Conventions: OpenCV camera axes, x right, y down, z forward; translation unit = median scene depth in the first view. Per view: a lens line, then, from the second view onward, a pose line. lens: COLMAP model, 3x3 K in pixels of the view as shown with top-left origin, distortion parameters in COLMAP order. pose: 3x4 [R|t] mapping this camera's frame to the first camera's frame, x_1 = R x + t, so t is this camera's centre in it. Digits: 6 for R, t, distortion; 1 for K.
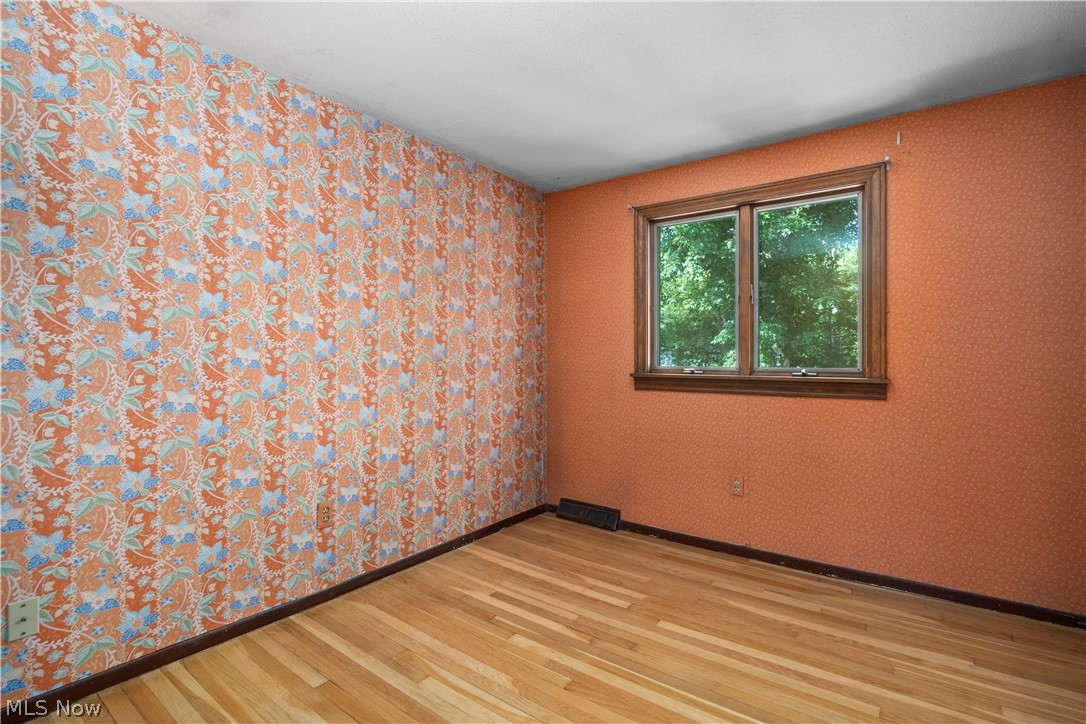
lens RADIAL K [[514.7, 0, 544.2], [0, 514.7, 355.8], [0, 0, 1]] dist [-0.002478, -0.000730]
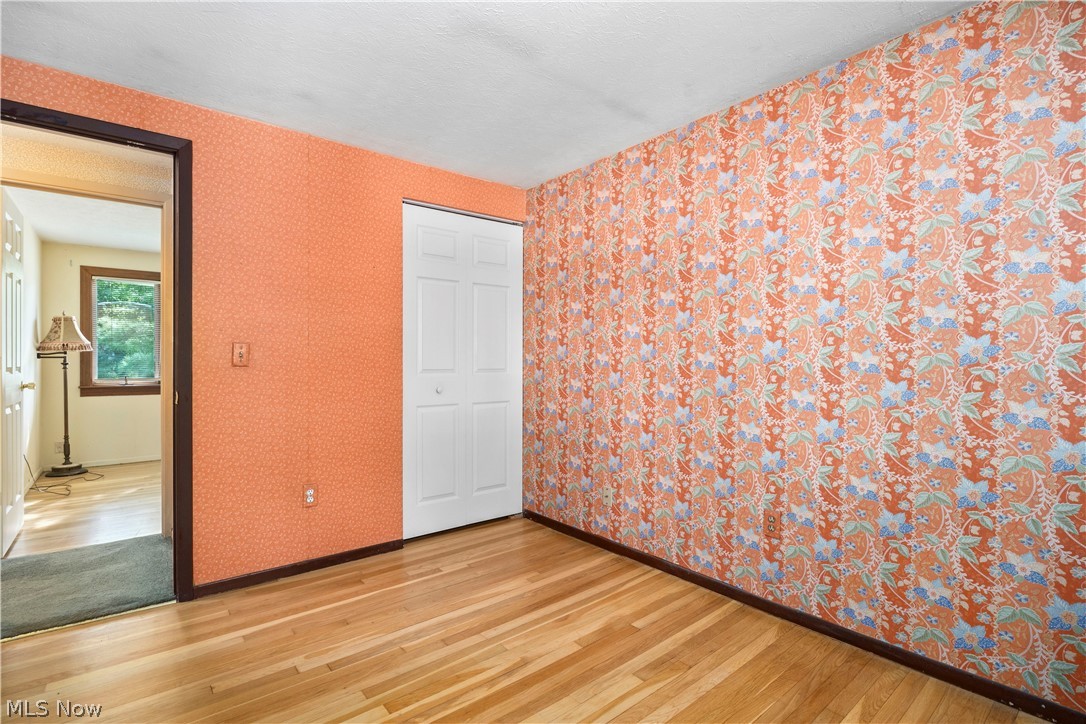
lens RADIAL K [[506.4, 0, 540.8], [0, 506.4, 363.8], [0, 0, 1]] dist [-0.003480, -0.001144]
pose [[-0.235872, -0.000176, -0.971784, 0.553778], [-0.001857, 0.999998, 0.000269, 0.009703], [0.971782, 0.001868, -0.235872, 0.747863]]
